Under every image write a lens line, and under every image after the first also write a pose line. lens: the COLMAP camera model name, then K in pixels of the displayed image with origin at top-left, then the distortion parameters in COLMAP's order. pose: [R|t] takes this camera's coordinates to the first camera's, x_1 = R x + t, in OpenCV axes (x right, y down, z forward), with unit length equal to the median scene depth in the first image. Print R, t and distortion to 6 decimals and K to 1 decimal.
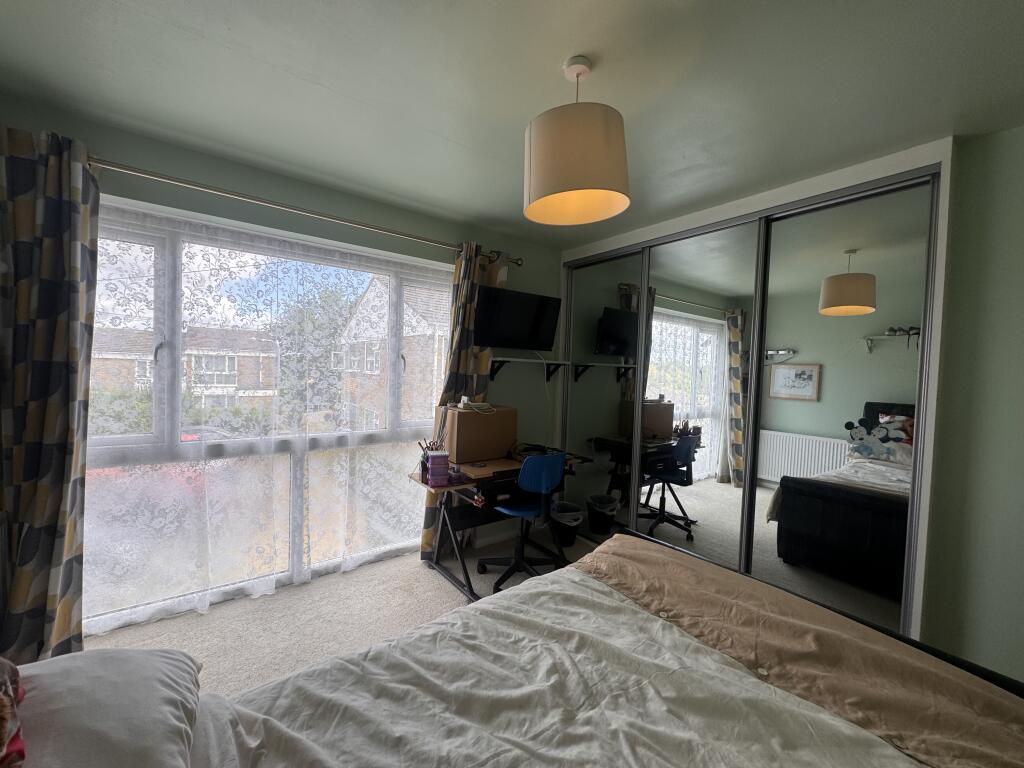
lens RADIAL K [[410.2, 0, 511.0], [0, 410.2, 385.1], [0, 0, 1]] dist [-0.003533, 0.000206]
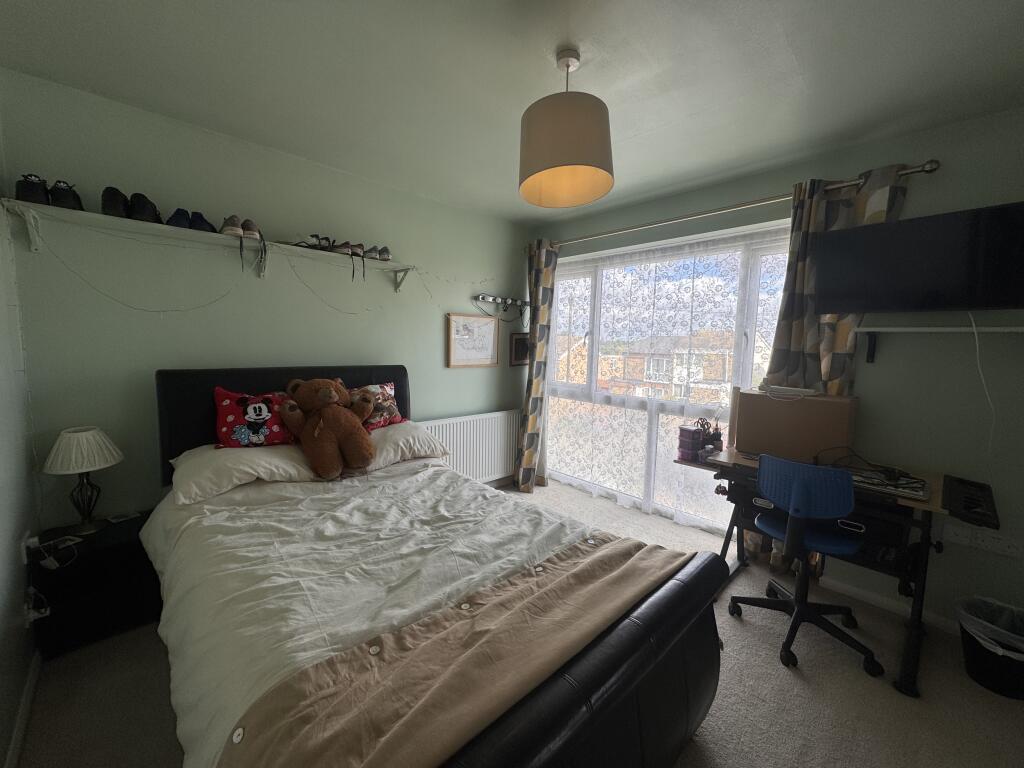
lens RADIAL K [[410.2, 0, 511.0], [0, 410.2, 385.1], [0, 0, 1]] dist [-0.003533, 0.000206]
pose [[0.098683, 0.072770, -0.992455, 0.772934], [-0.057904, 0.996053, 0.067276, 0.020105], [0.993433, 0.050828, 0.102507, 0.457610]]
